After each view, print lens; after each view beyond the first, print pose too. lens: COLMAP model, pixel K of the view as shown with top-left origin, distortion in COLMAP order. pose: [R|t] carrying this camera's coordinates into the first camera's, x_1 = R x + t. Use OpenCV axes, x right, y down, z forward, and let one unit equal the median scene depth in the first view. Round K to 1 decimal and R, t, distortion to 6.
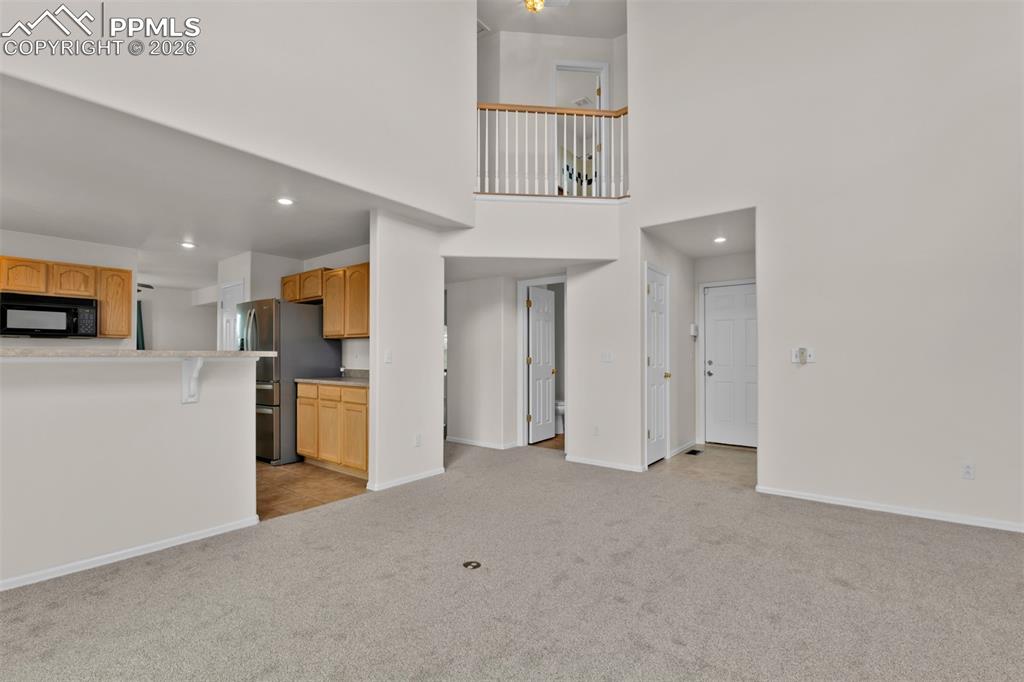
lens RADIAL K [[467.8, 0, 511.4], [0, 467.8, 347.6], [0, 0, 1]] dist [-0.019084, -0.004529]
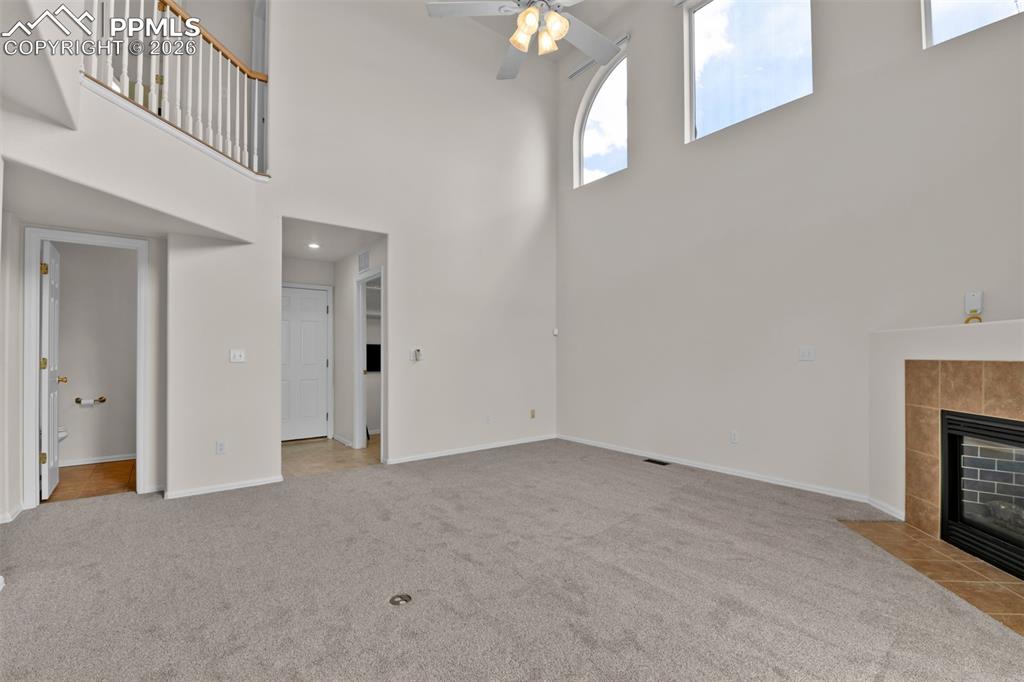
lens RADIAL K [[446.1, 0, 514.3], [0, 446.1, 347.5], [0, 0, 1]] dist [-0.009511, -0.003968]
pose [[0.220763, 0.013617, 0.975233, -0.479438], [-0.017989, 0.999789, -0.009888, 0.003233], [-0.975162, -0.015360, 0.220961, 0.354218]]
